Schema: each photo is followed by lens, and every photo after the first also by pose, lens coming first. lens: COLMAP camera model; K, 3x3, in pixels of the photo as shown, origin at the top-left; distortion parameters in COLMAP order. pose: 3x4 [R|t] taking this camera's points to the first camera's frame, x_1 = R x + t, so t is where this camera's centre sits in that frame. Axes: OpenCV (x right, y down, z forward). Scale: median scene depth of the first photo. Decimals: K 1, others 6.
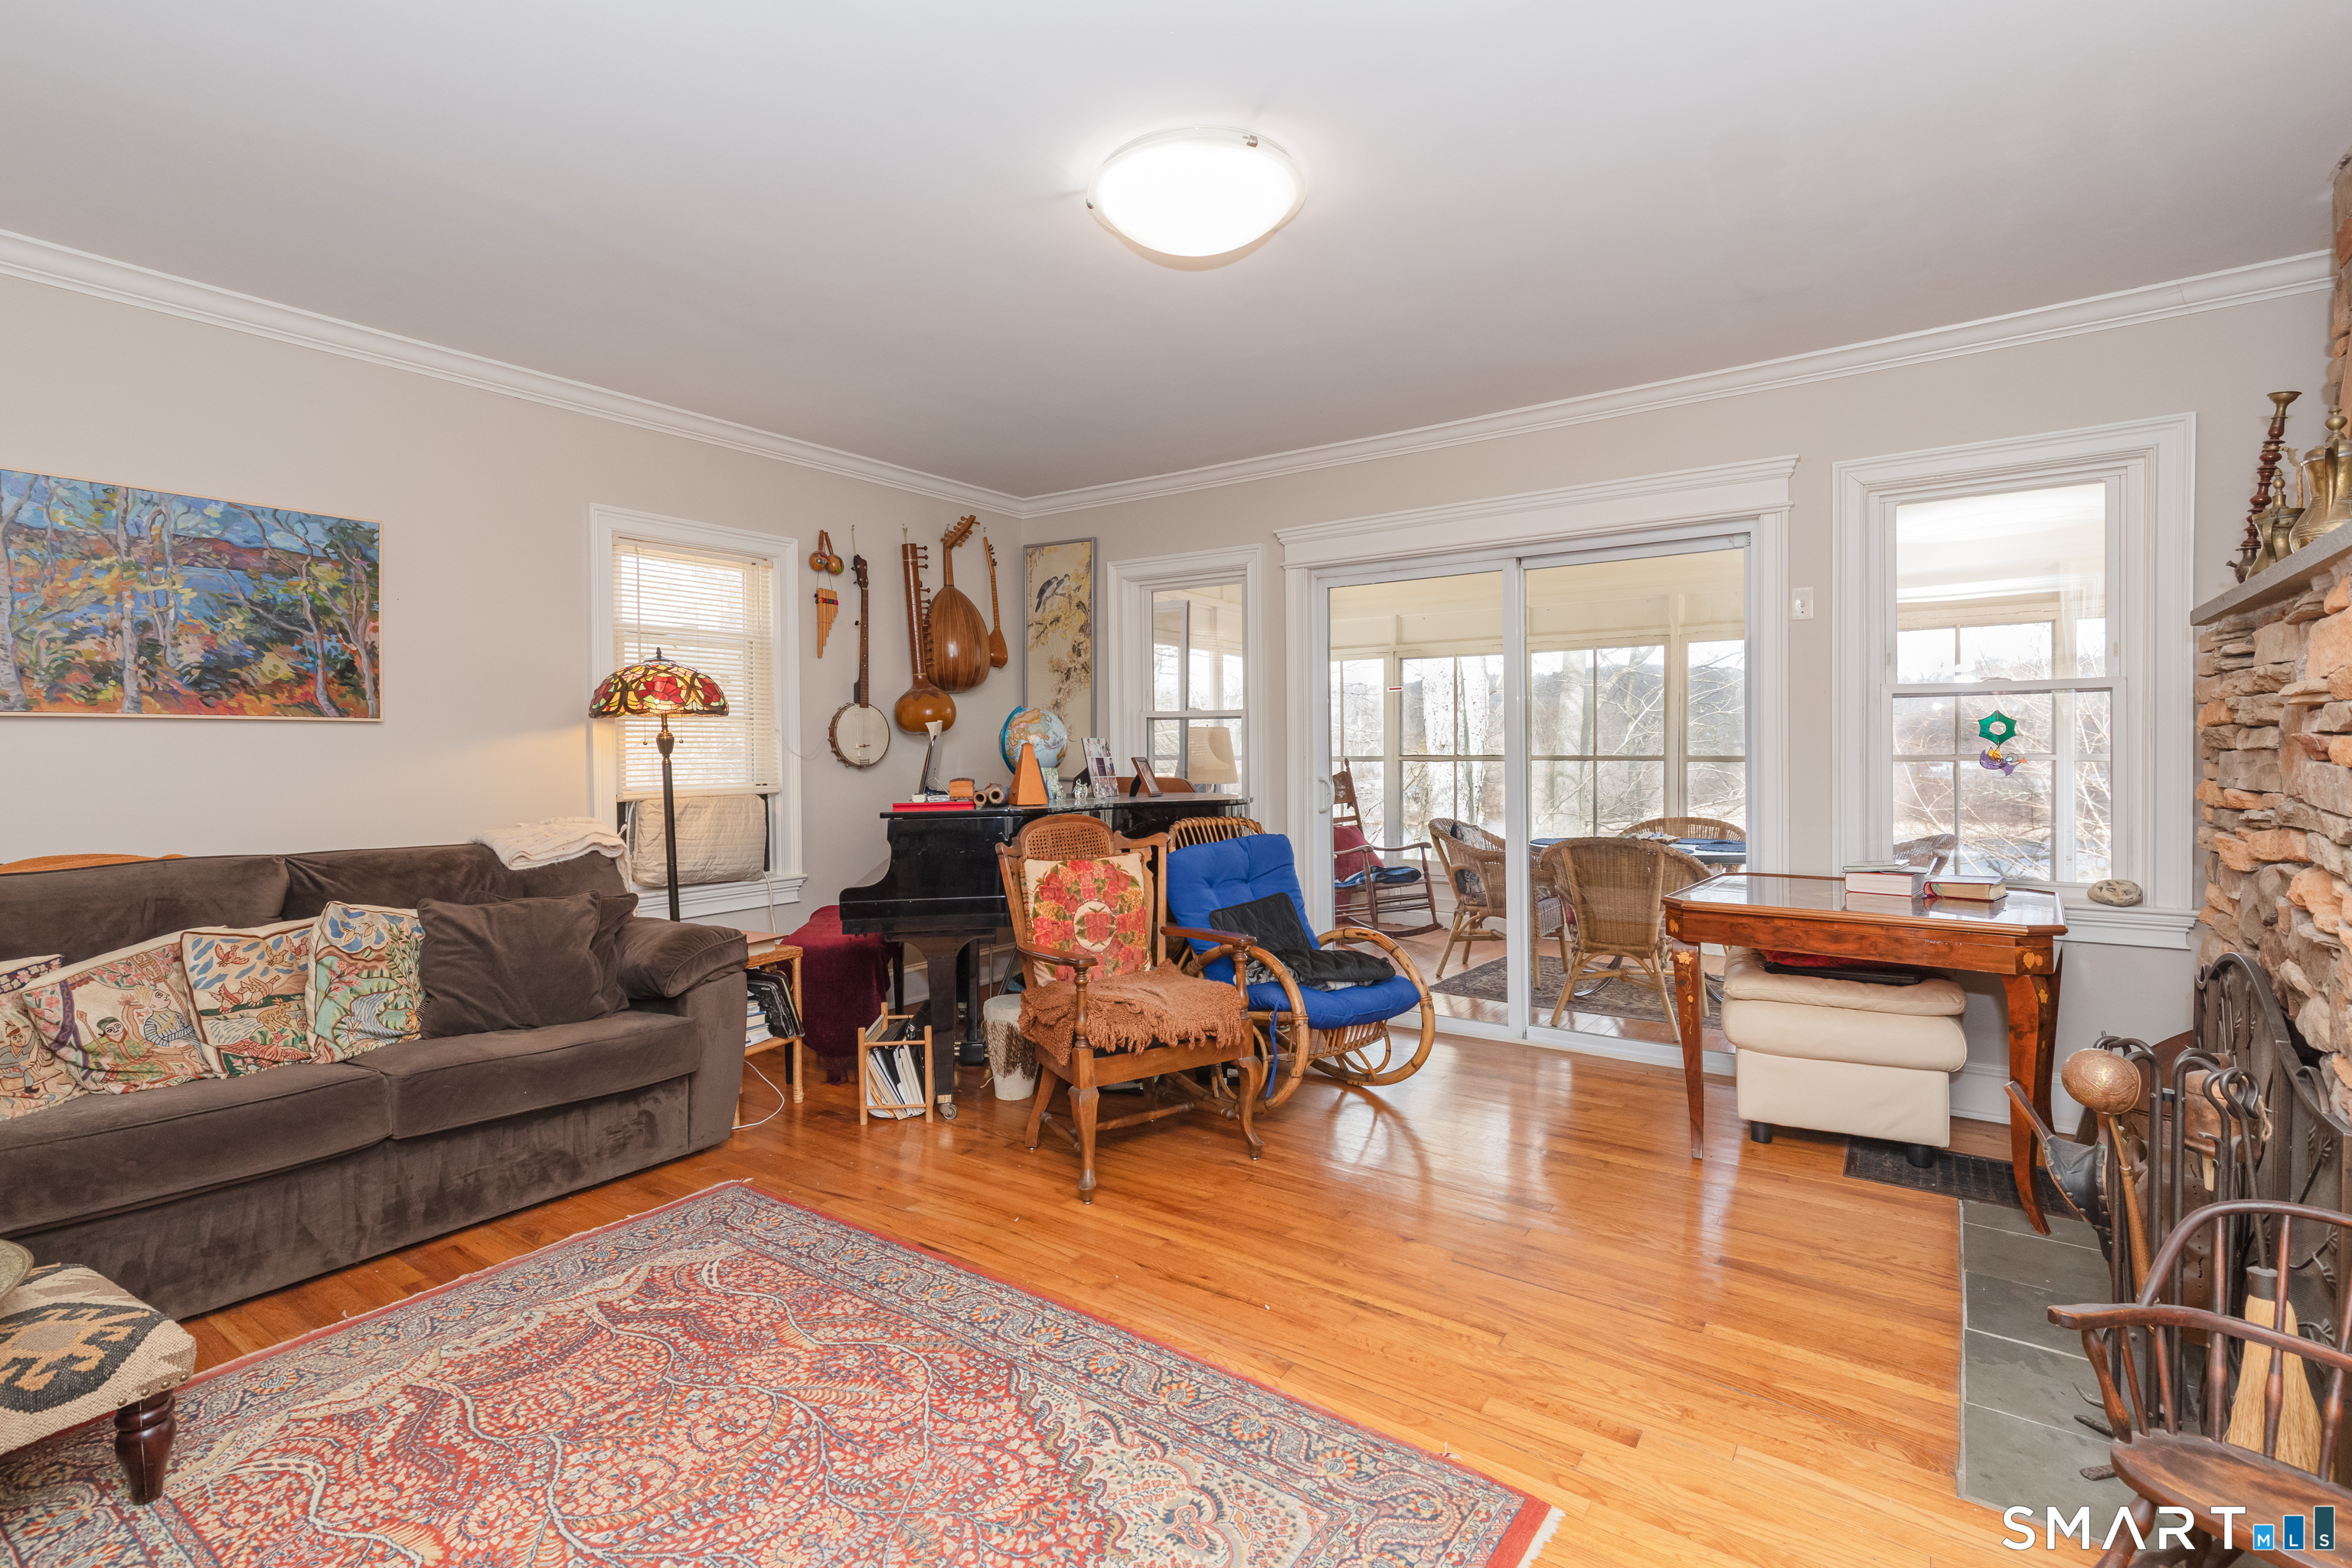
lens RADIAL K [[1067.1, 0, 1173.5], [0, 1067.1, 767.0], [0, 0, 1]] dist [0.017144, -0.000519]
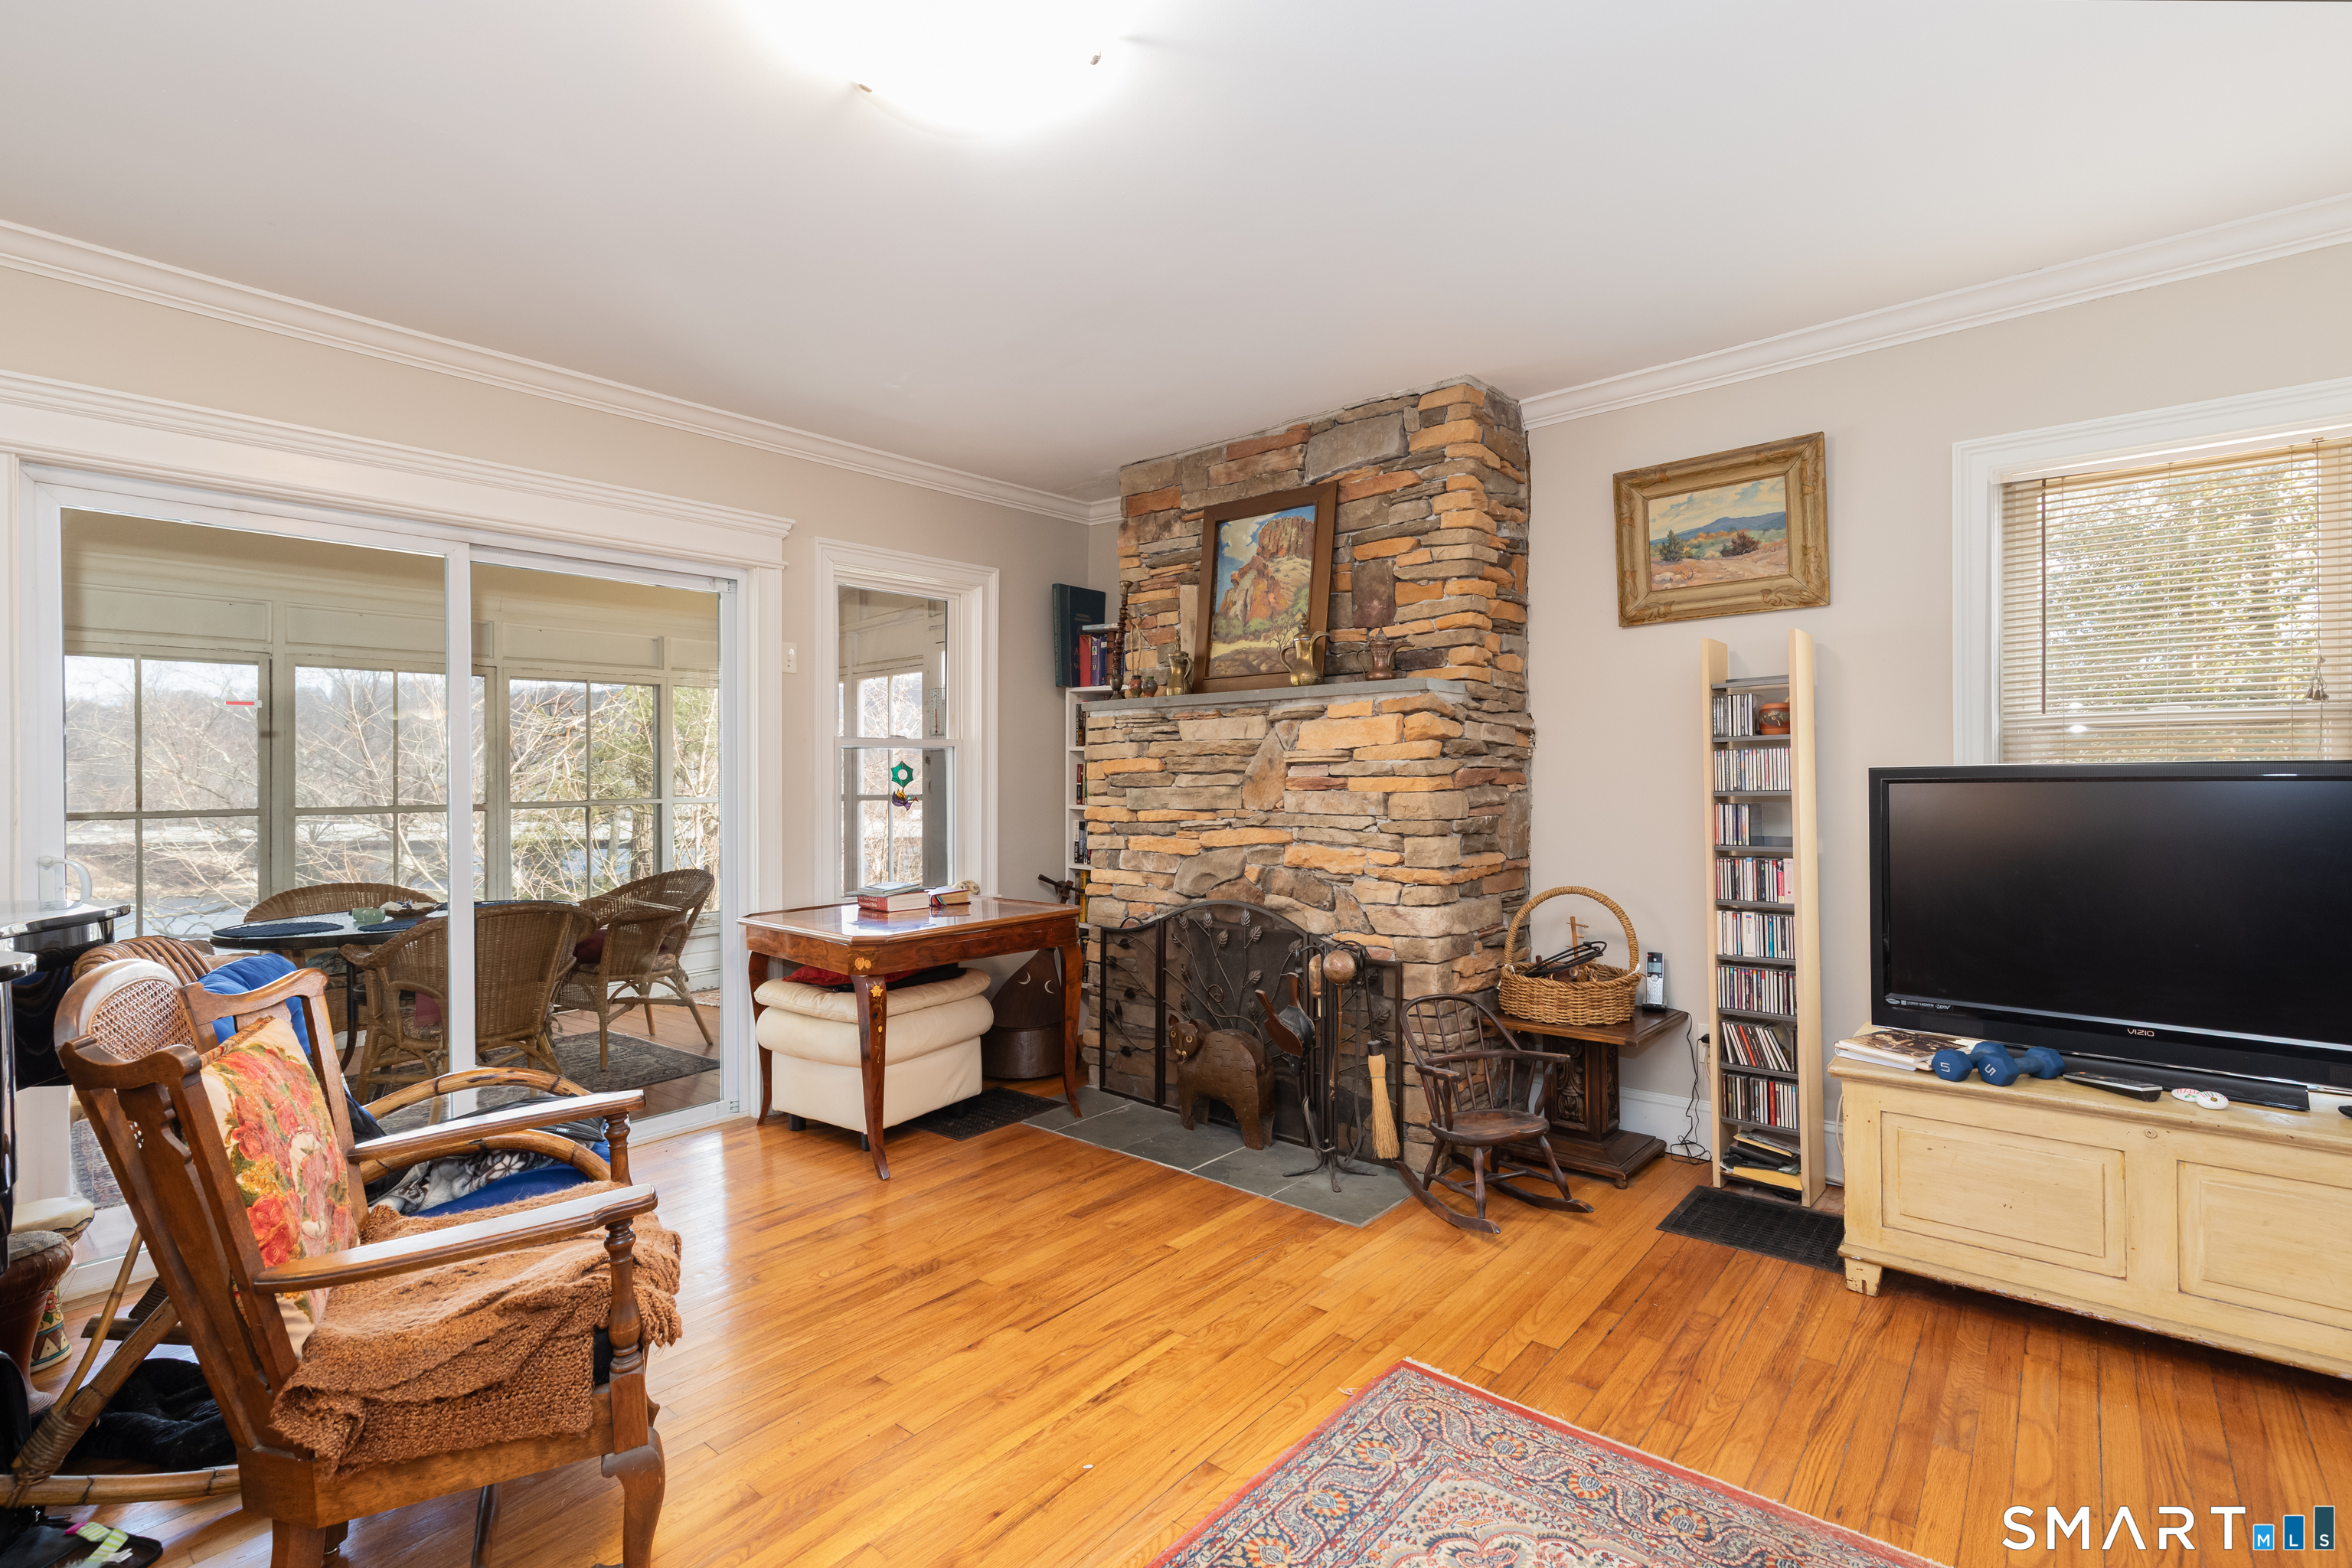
lens RADIAL K [[1067.1, 0, 1161.2], [0, 1067.1, 772.2], [0, 0, 1]] dist [0.017144, -0.000519]
pose [[0.095868, 0.014549, 0.995288, -0.764809], [0.029086, 0.999425, -0.017411, -0.010640], [-0.994969, 0.030618, 0.095390, 0.888216]]
